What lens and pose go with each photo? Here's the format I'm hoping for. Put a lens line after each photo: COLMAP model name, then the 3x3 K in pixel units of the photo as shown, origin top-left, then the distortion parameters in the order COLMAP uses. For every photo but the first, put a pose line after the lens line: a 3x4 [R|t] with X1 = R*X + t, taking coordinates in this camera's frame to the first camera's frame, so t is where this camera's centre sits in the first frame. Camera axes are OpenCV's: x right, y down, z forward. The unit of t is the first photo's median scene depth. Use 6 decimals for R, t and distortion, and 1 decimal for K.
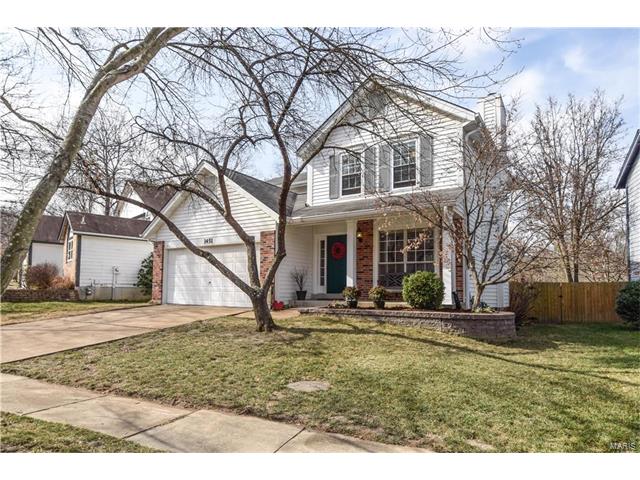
lens RADIAL K [[393.2, 0, 320.0], [0, 393.2, 240.0], [0, 0, 1]] dist [-0.000237, -0.000040]
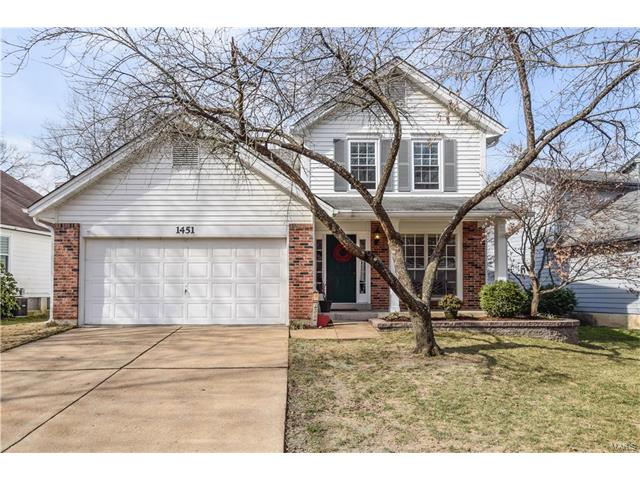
lens RADIAL K [[381.8, 0, 320.0], [0, 381.8, 268.1], [0, 0, 1]] dist [0.000244, 0.000246]
pose [[0.834525, 0.021619, 0.550546, -0.493380], [-0.057868, 0.997143, 0.048560, 0.024943], [-0.547923, -0.072384, 0.833391, 0.352905]]
